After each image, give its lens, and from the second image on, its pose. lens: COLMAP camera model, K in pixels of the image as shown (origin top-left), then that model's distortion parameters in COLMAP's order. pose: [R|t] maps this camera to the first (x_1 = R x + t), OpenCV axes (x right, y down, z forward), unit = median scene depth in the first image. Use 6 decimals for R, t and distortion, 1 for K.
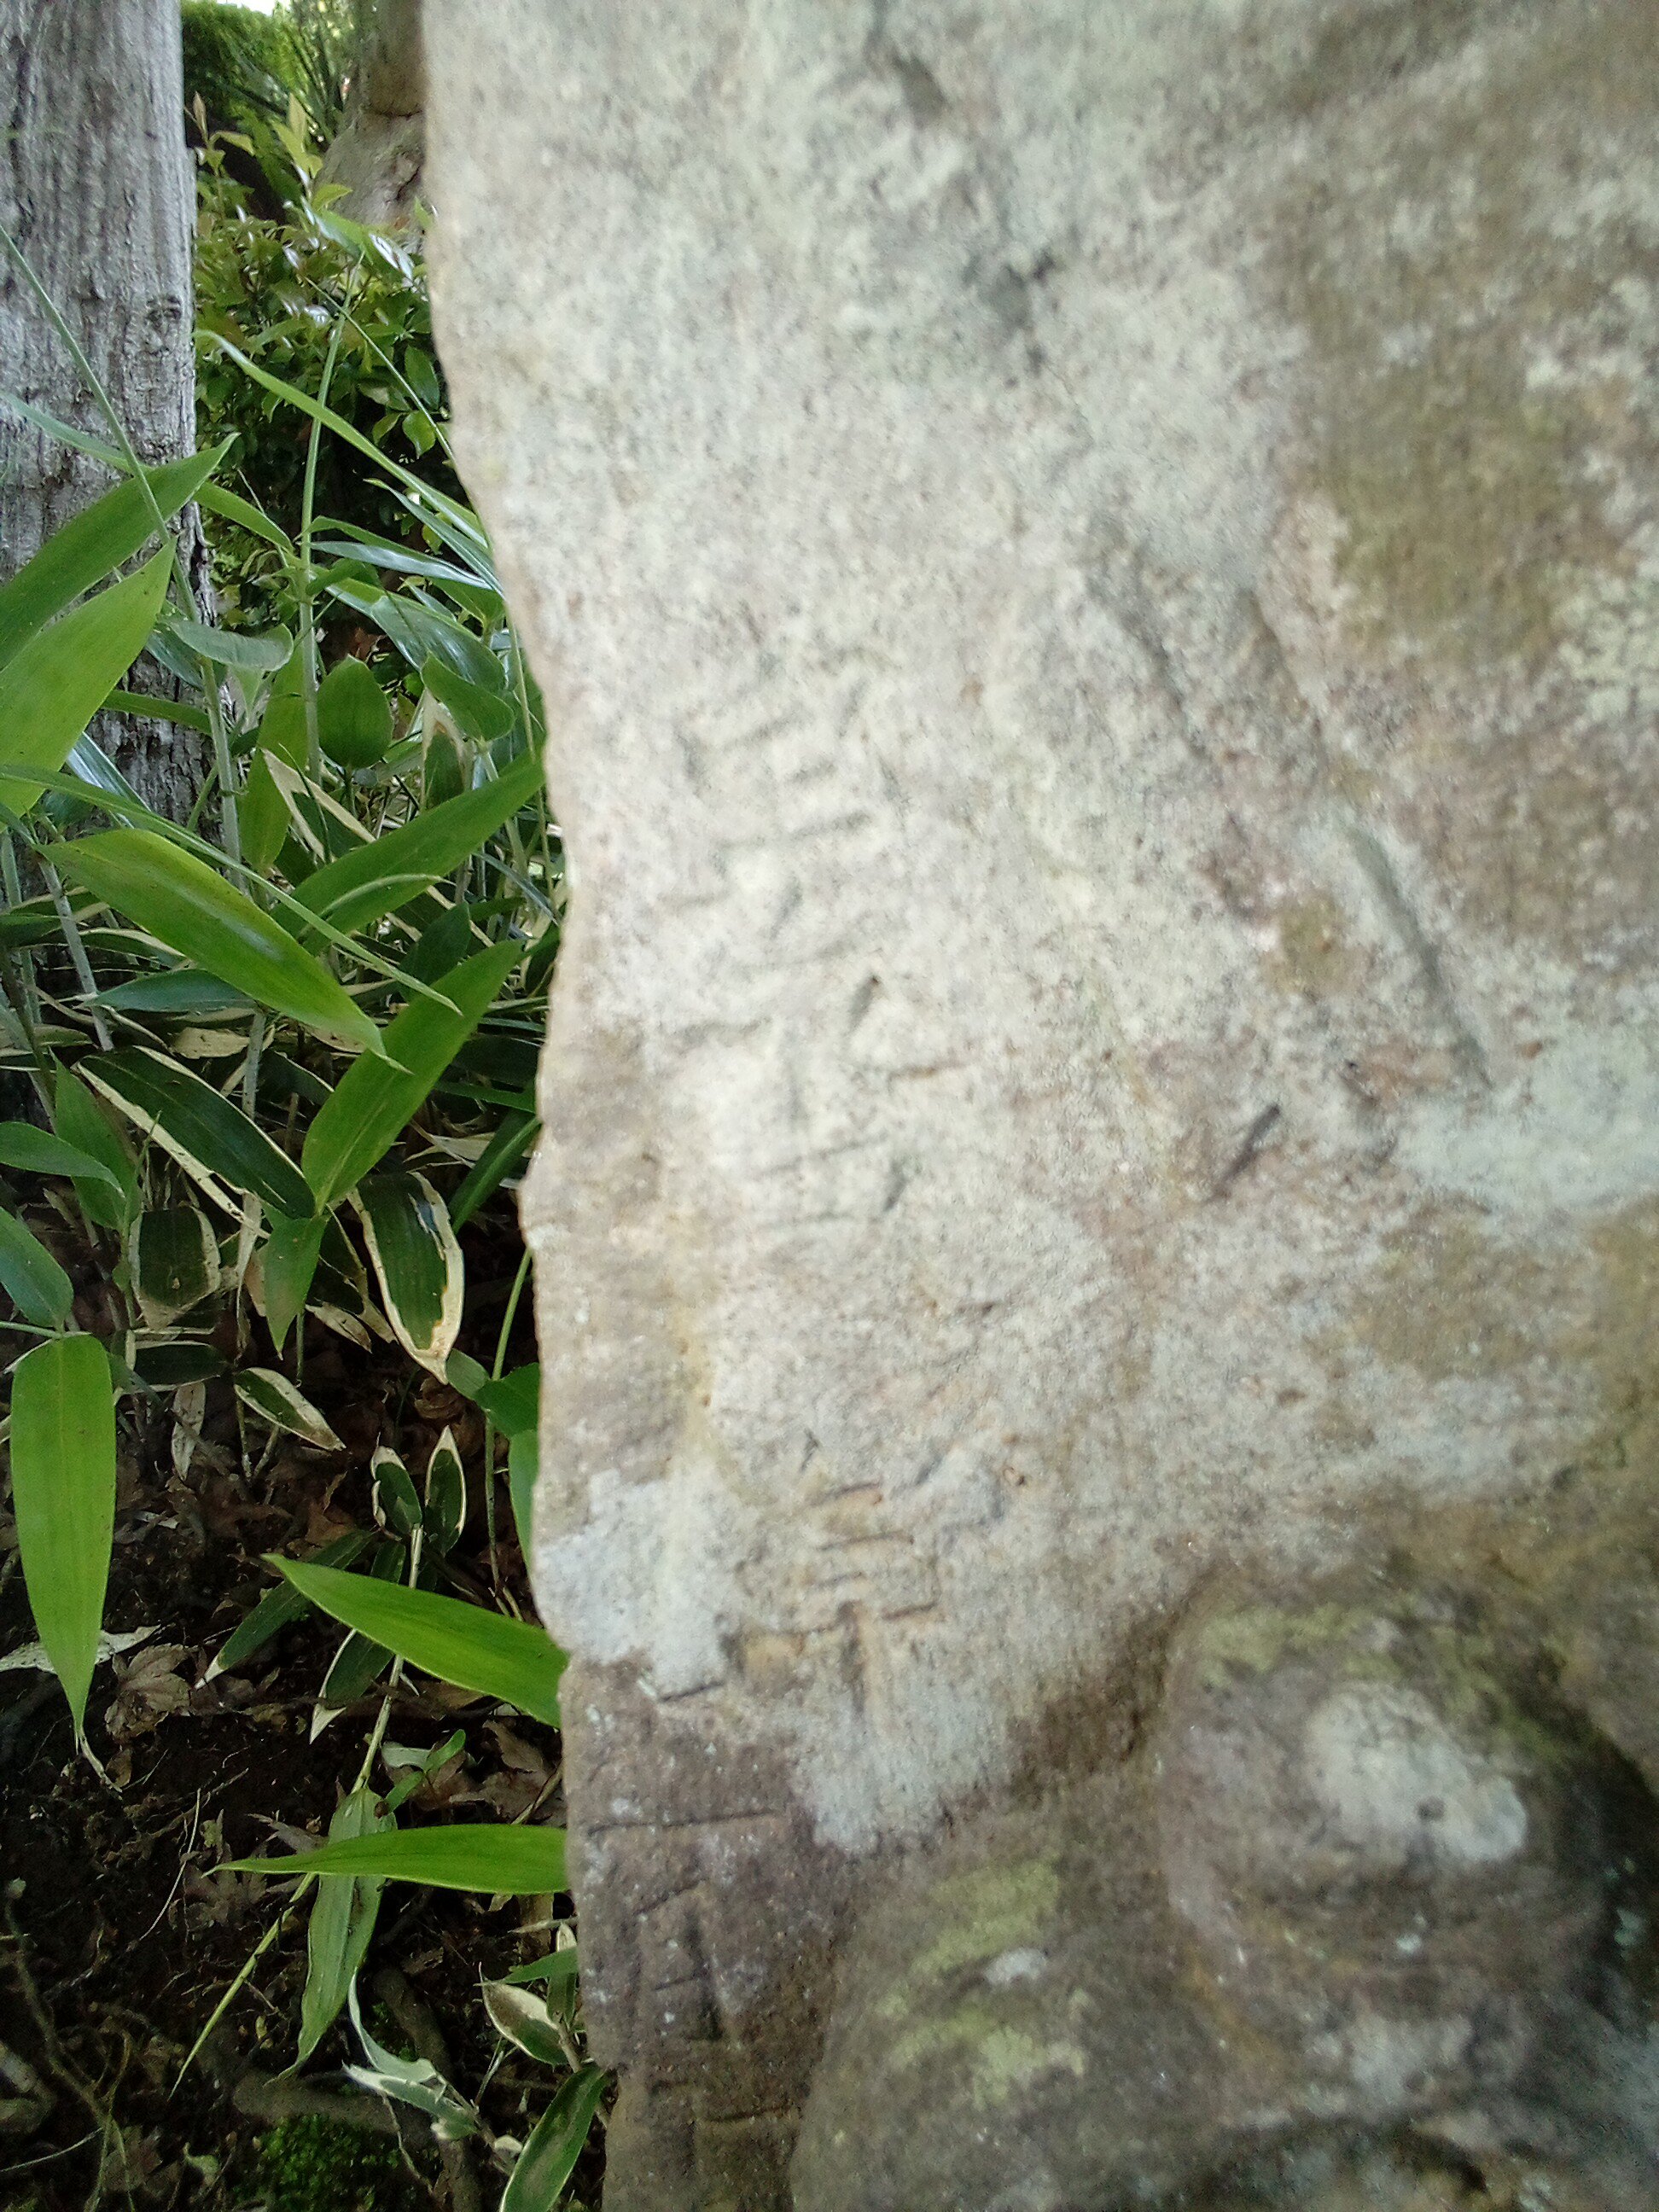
lens RADIAL K [[1807.3, 0, 837.8], [0, 1807.3, 1114.9], [0, 0, 1]] dist [0.097390, -0.173818]
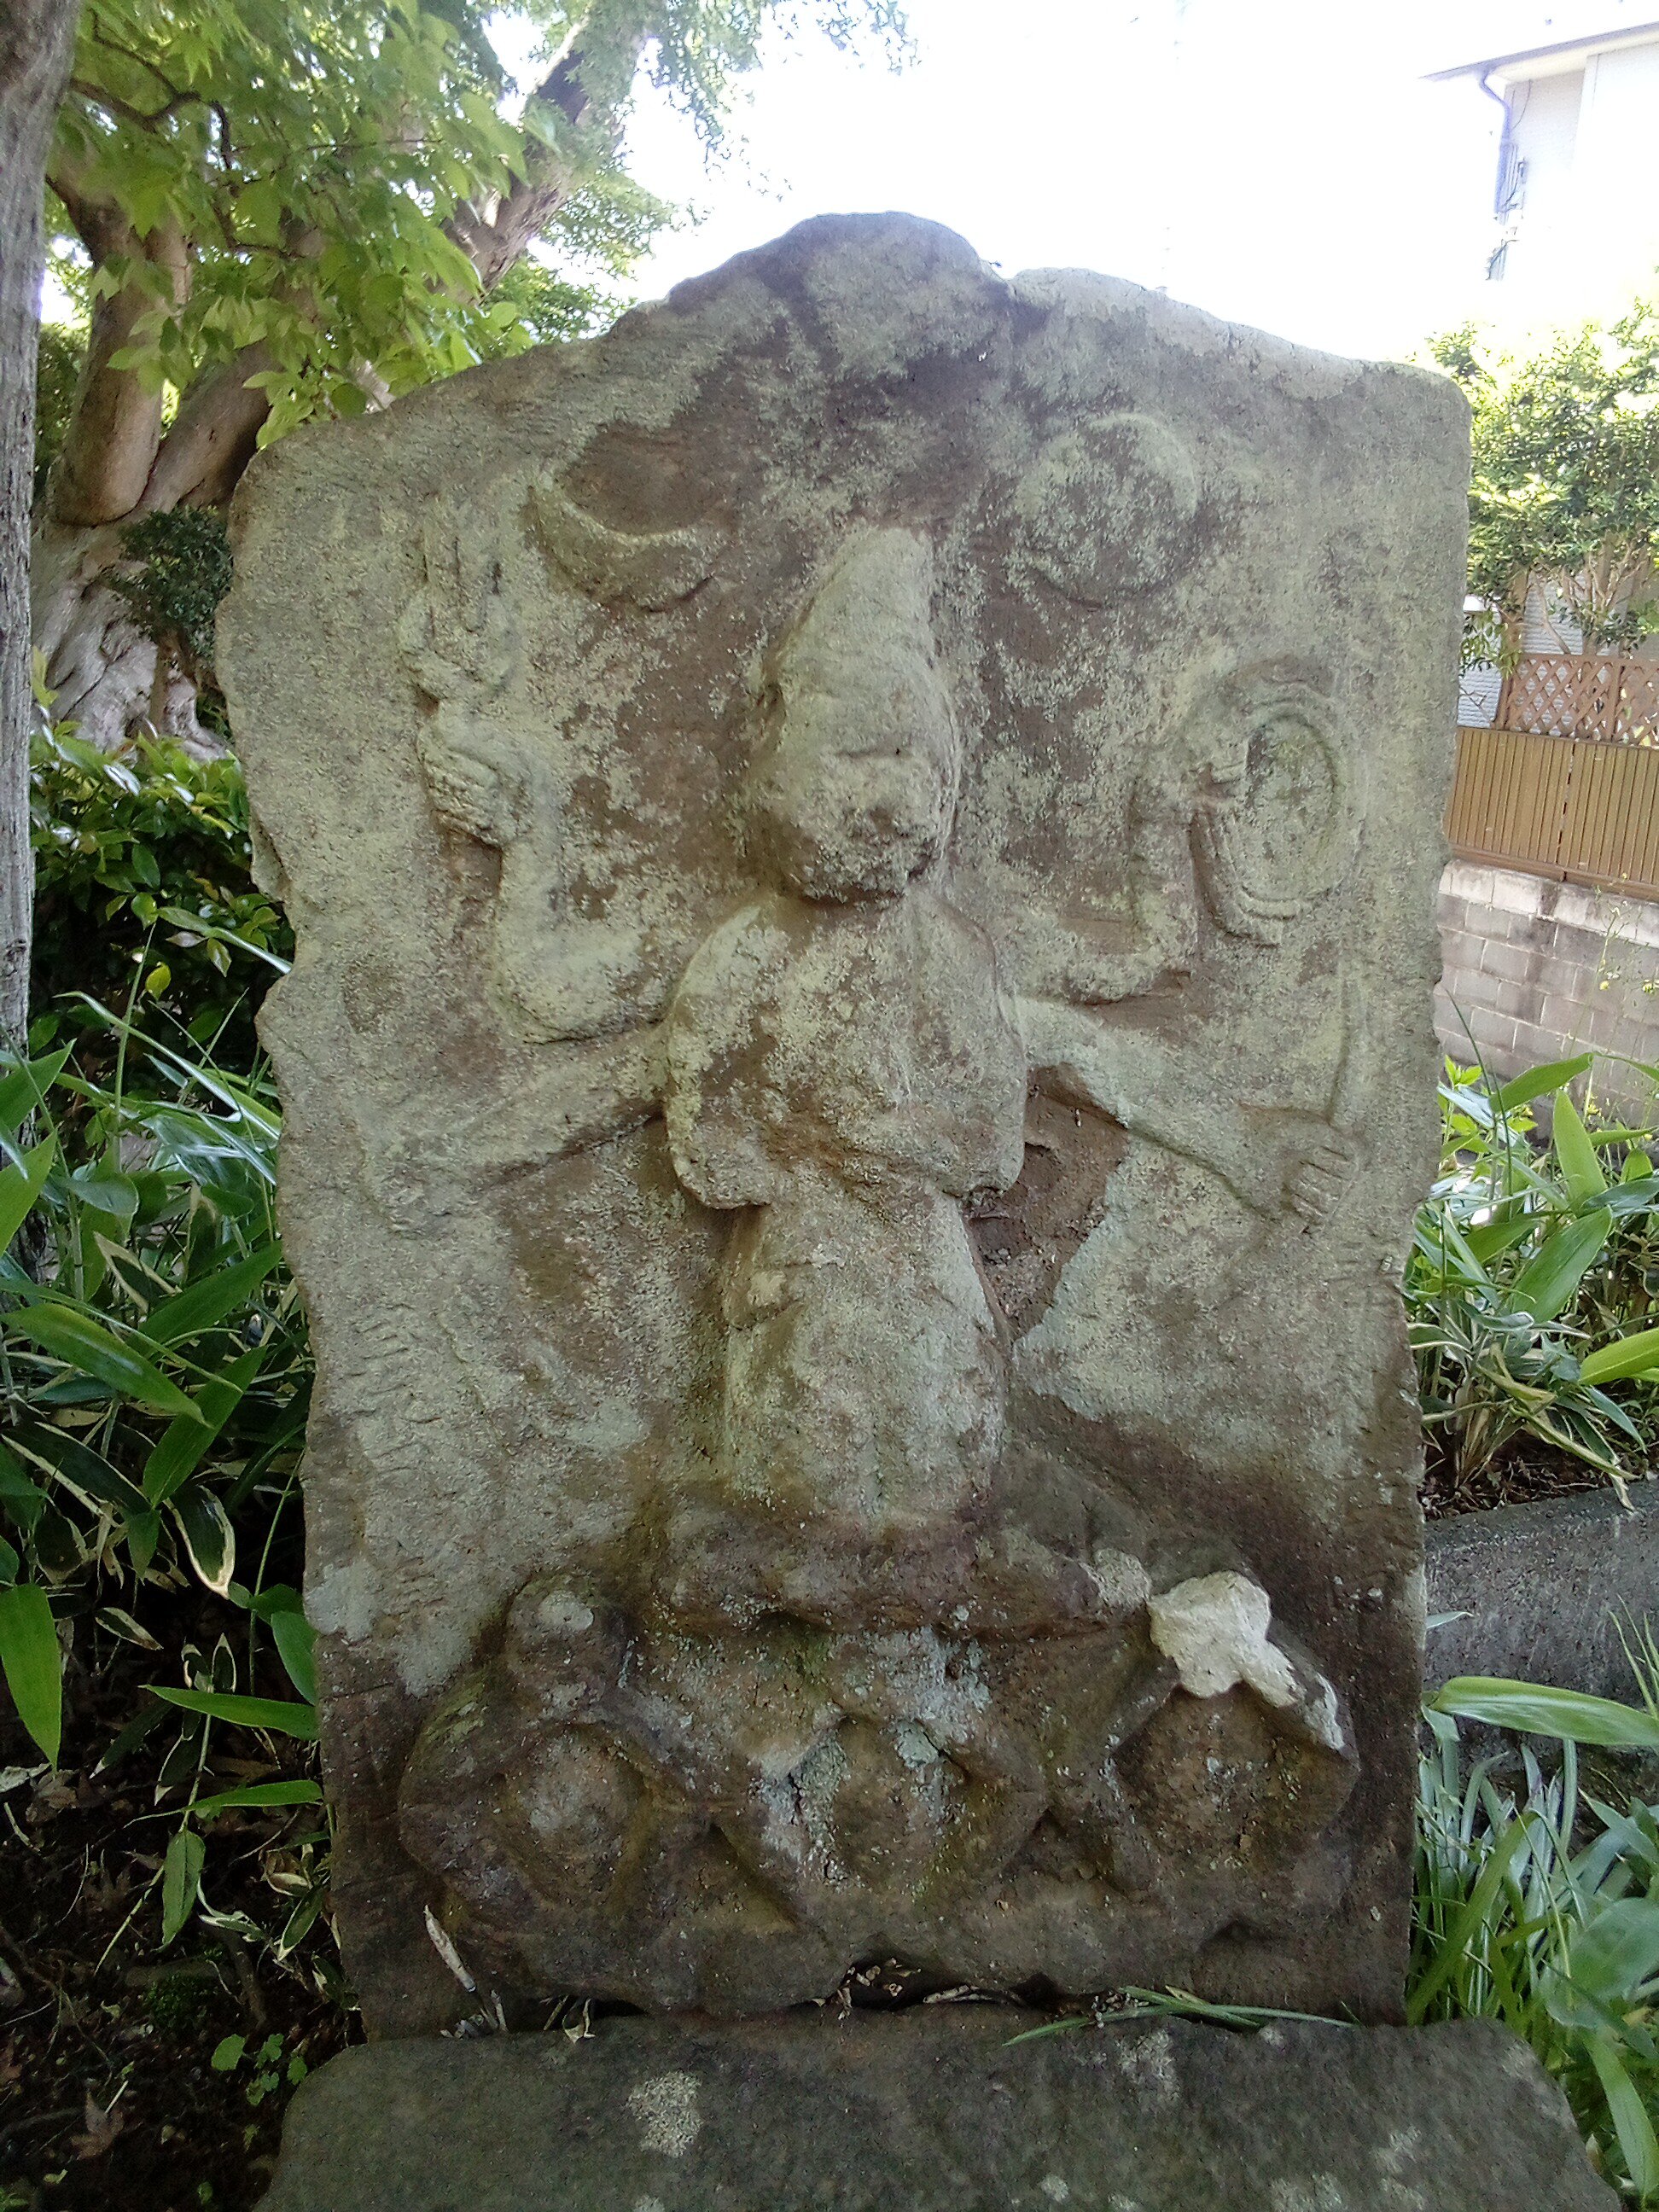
lens RADIAL K [[1807.3, 0, 837.8], [0, 1807.3, 1114.9], [0, 0, 1]] dist [0.097390, -0.173818]
pose [[0.985424, -0.034616, 0.166554, 0.215535], [0.061945, 0.984877, -0.161803, 0.008486], [-0.158435, 0.169762, 0.972666, -2.116280]]
